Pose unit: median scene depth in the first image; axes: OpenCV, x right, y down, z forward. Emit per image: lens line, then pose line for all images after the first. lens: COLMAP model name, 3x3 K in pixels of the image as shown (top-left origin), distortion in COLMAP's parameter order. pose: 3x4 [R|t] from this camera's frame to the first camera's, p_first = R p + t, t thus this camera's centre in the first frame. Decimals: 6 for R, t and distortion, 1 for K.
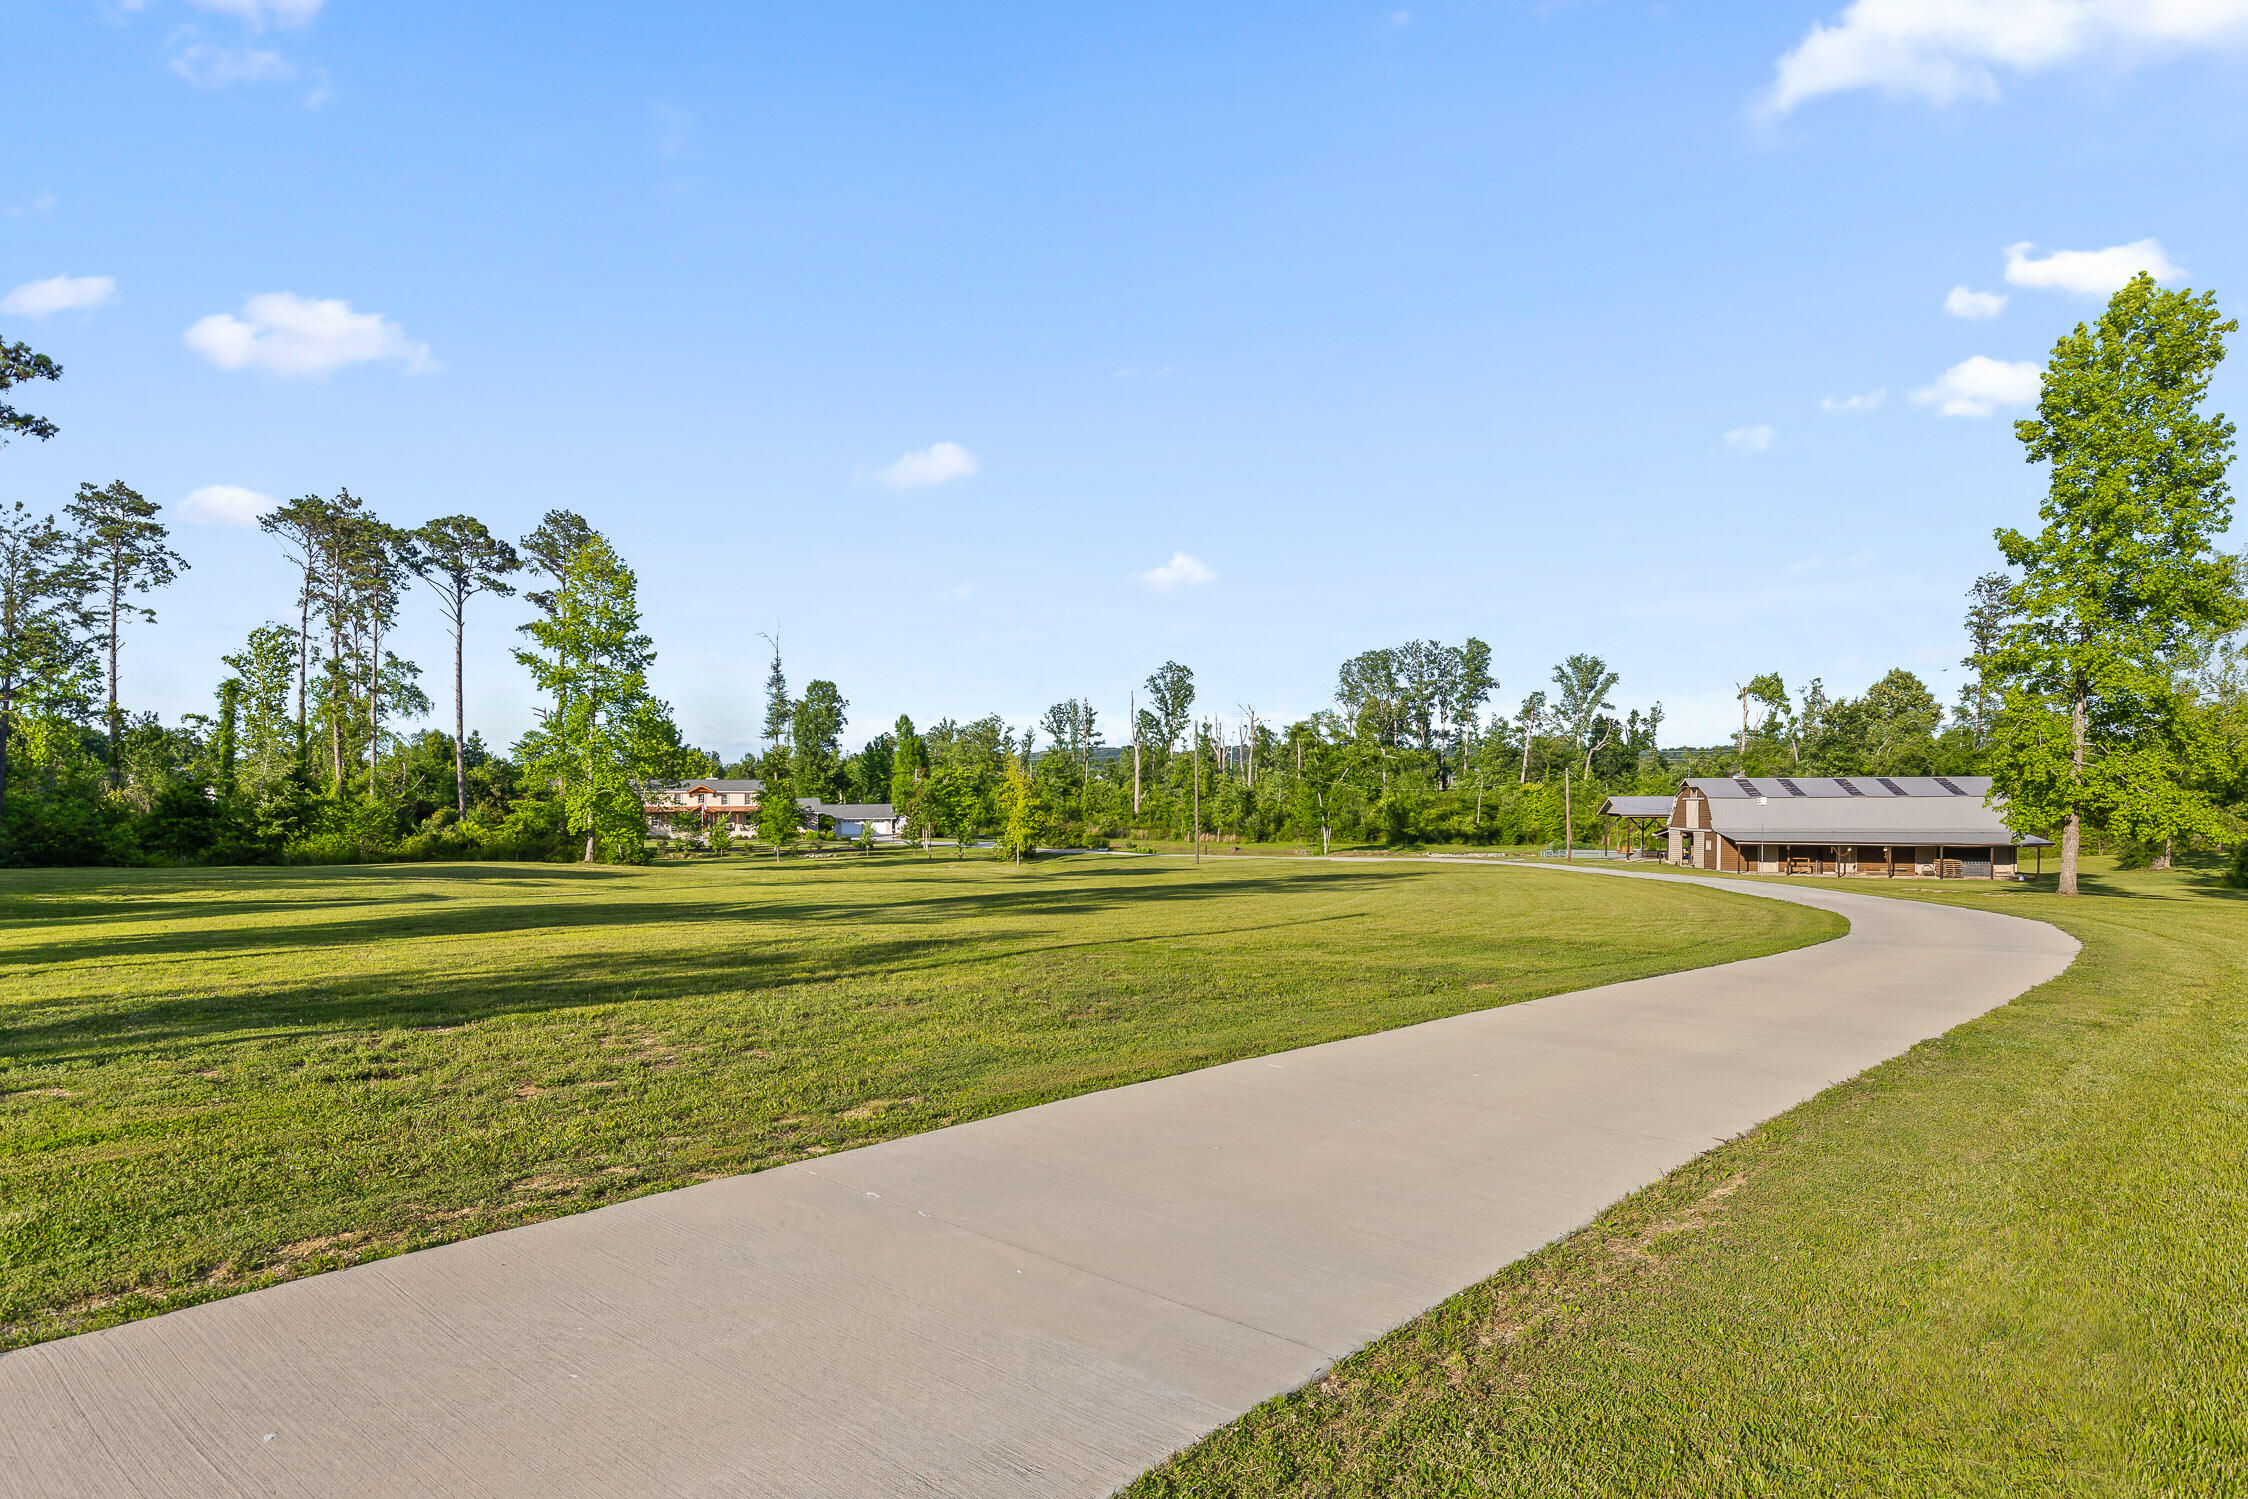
lens RADIAL K [[1263.2, 0, 1119.9], [0, 1263.2, 770.9], [0, 0, 1]] dist [0.003026, -0.000028]
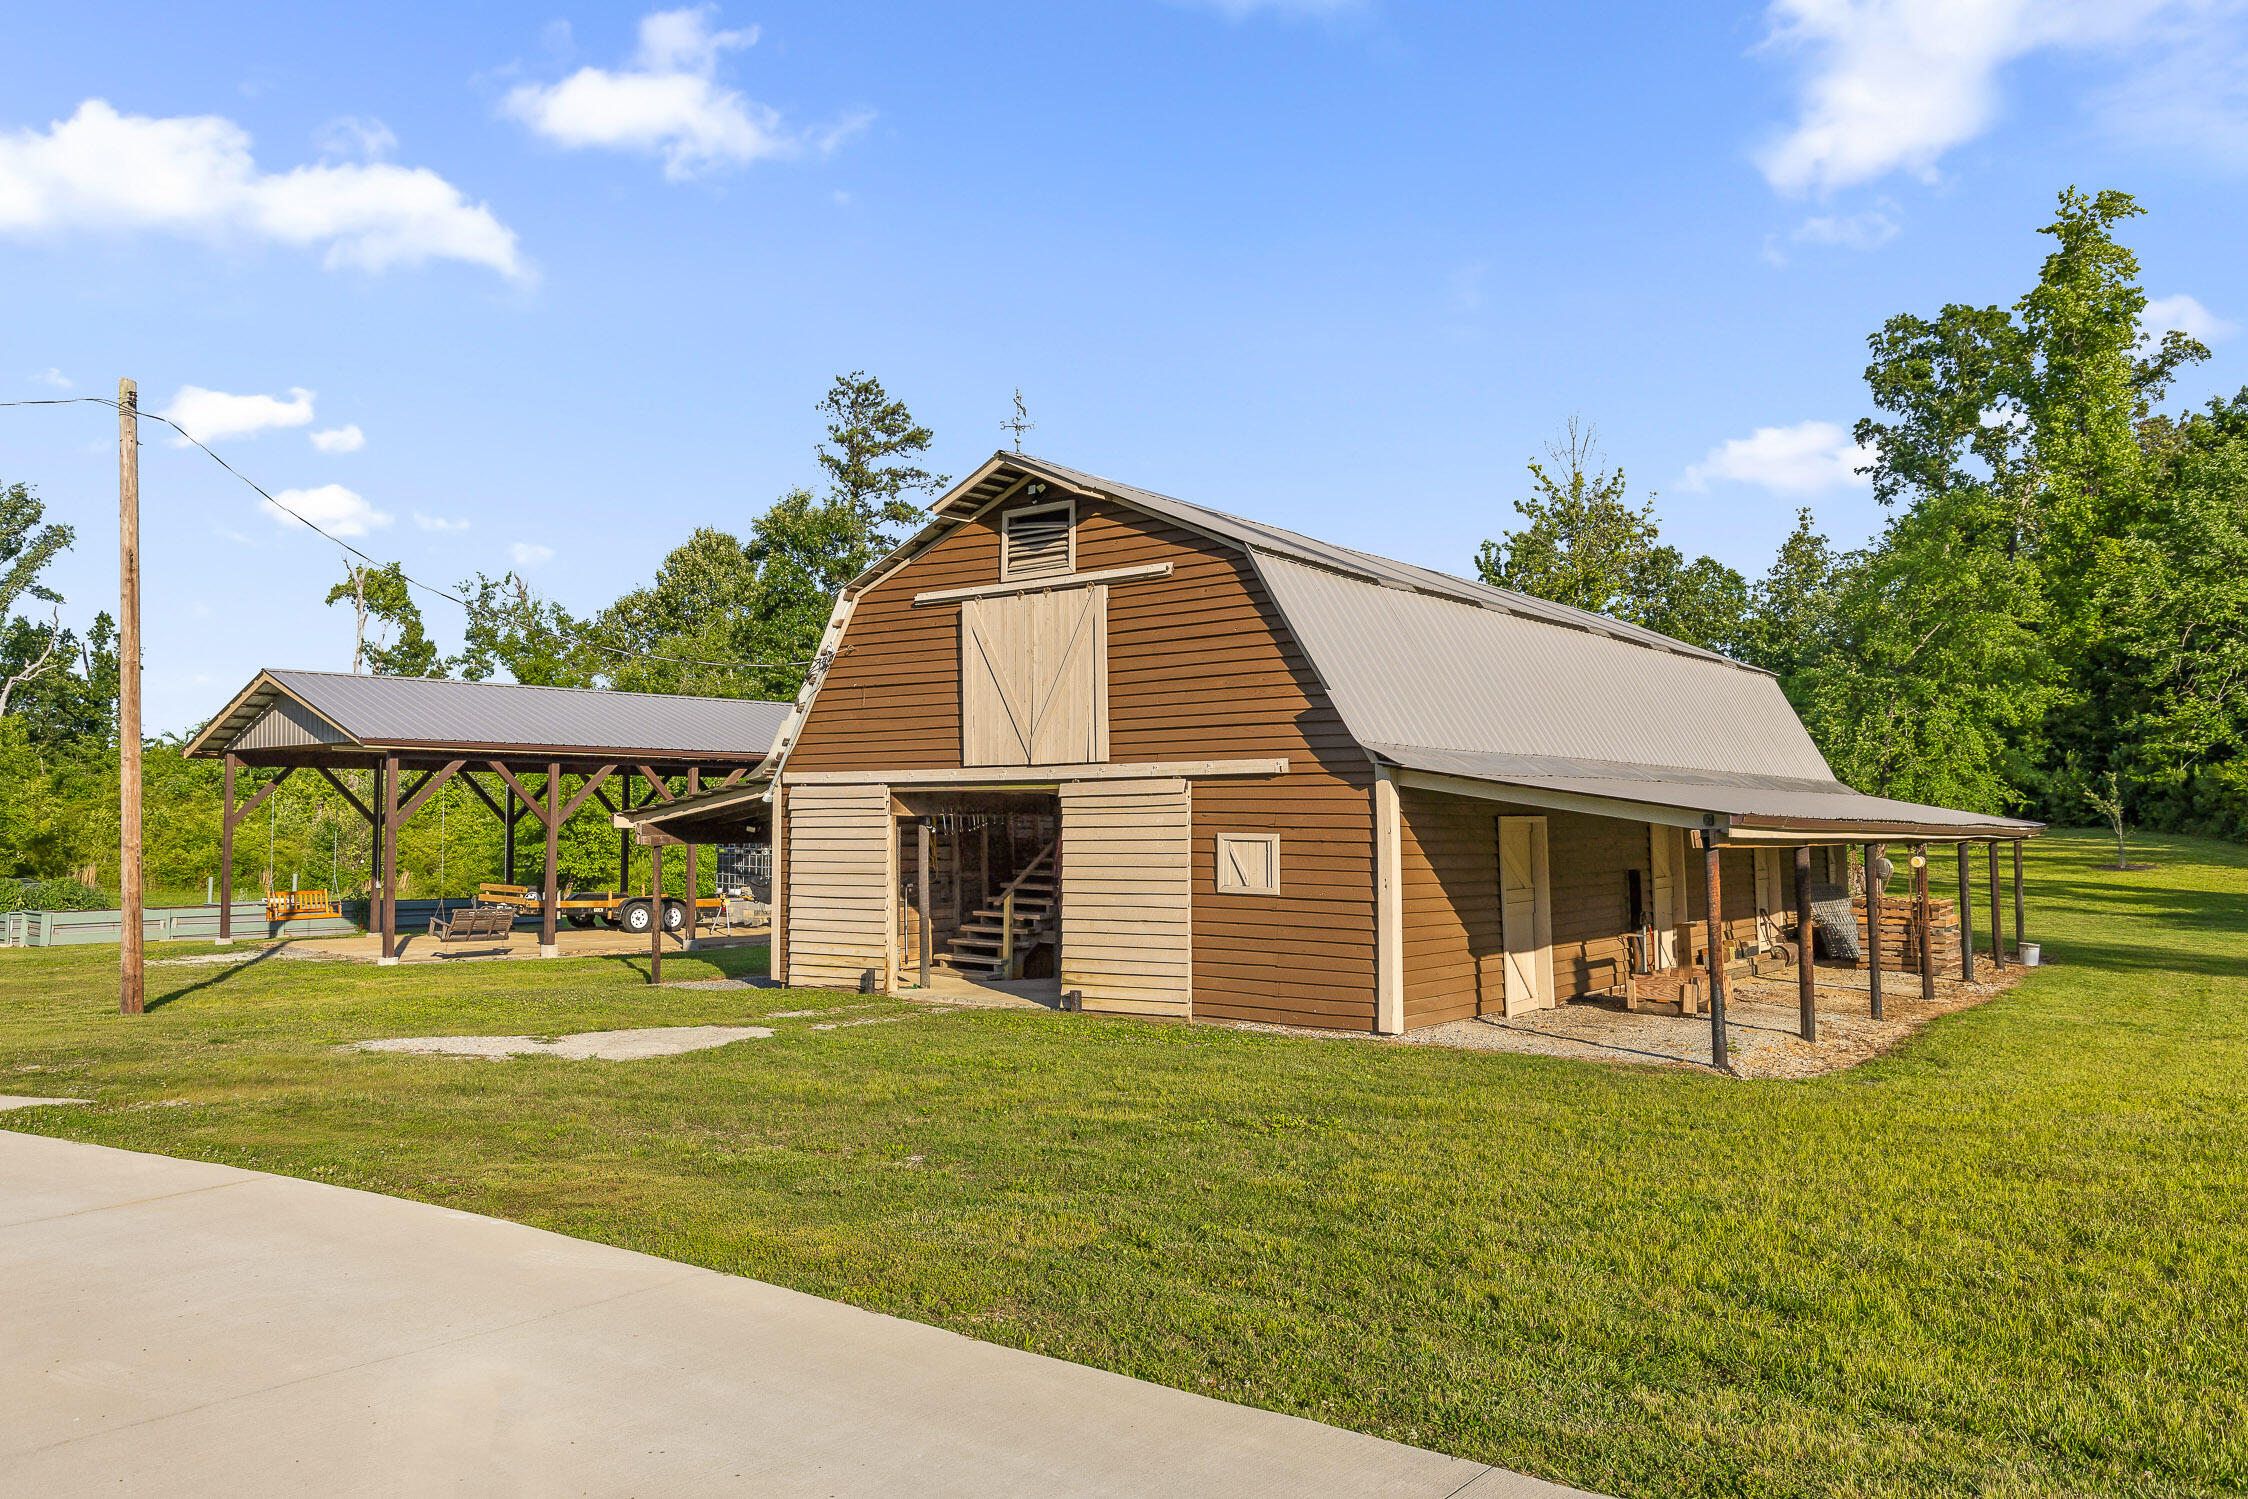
lens RADIAL K [[1574.2, 0, 1122.3], [0, 1574.2, 755.9], [0, 0, 1]] dist [-0.011685, -0.004825]
pose [[0.542441, 0.031843, 0.839490, 0.136878], [-0.012554, 0.999477, -0.029800, 0.023252], [-0.840000, 0.005626, 0.542557, 0.407803]]
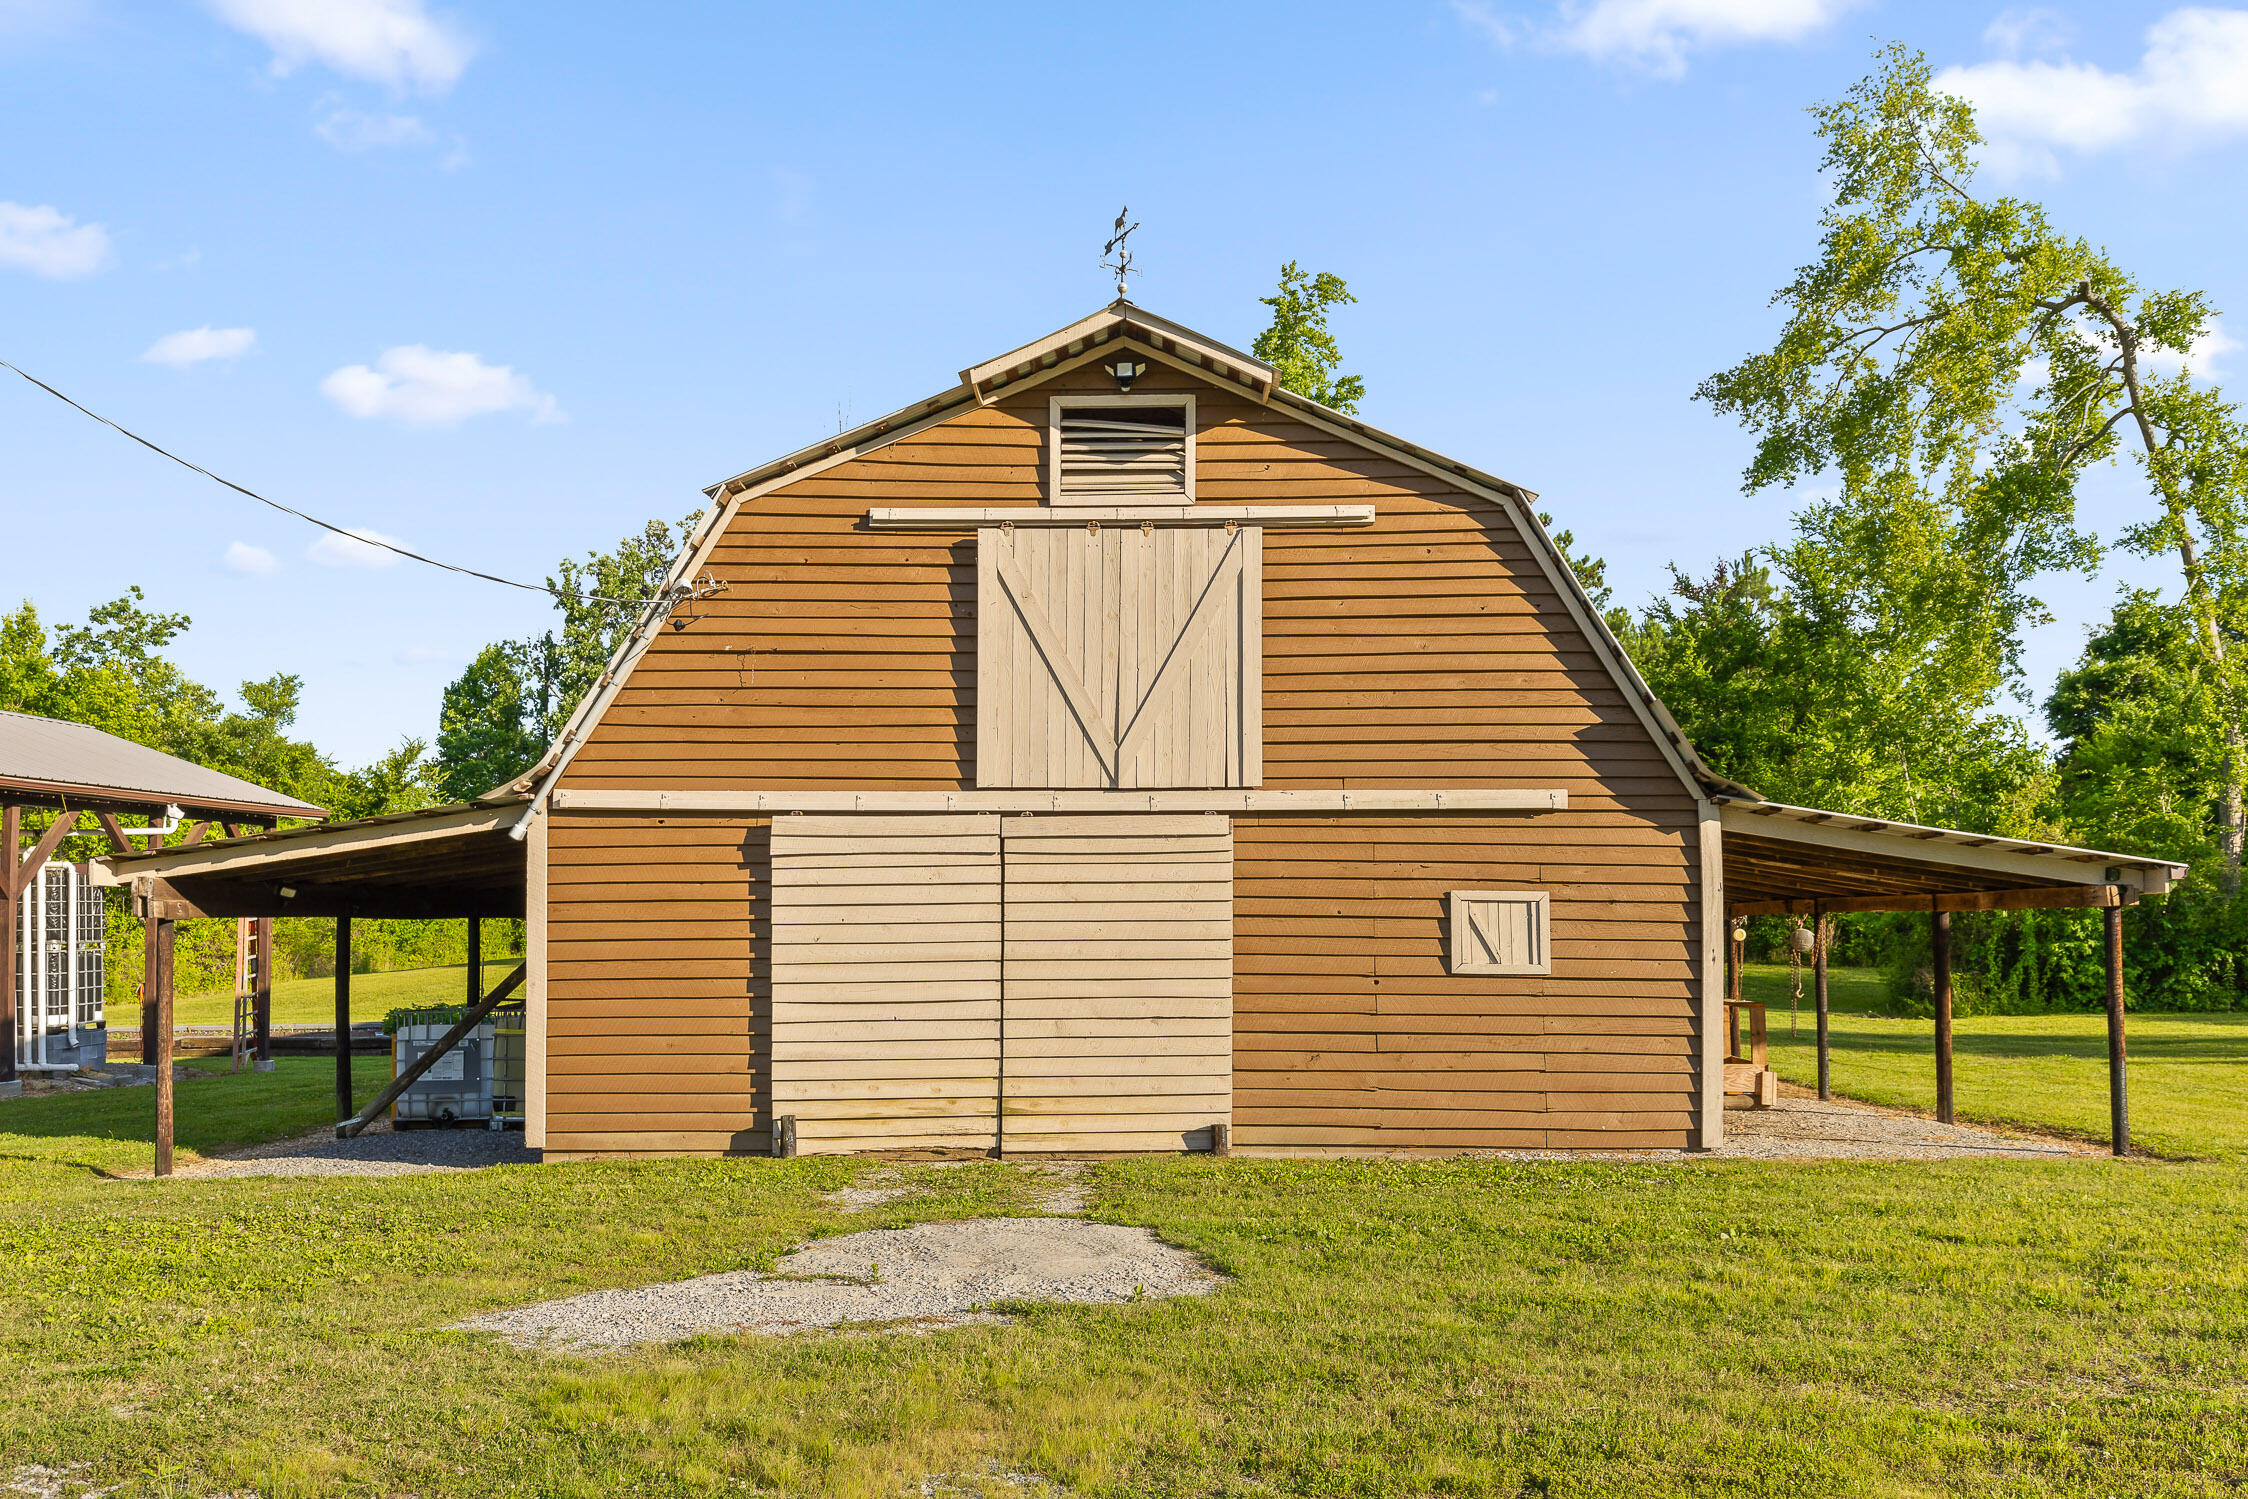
lens RADIAL K [[1855.3, 0, 1096.1], [0, 1855.3, 874.0], [0, 0, 1]] dist [0.014725, 0.005122]
pose [[-0.059723, 0.021273, 0.997988, 0.140723], [-0.017380, 0.999599, -0.022348, 0.026432], [-0.998064, -0.018680, -0.059329, 0.476903]]
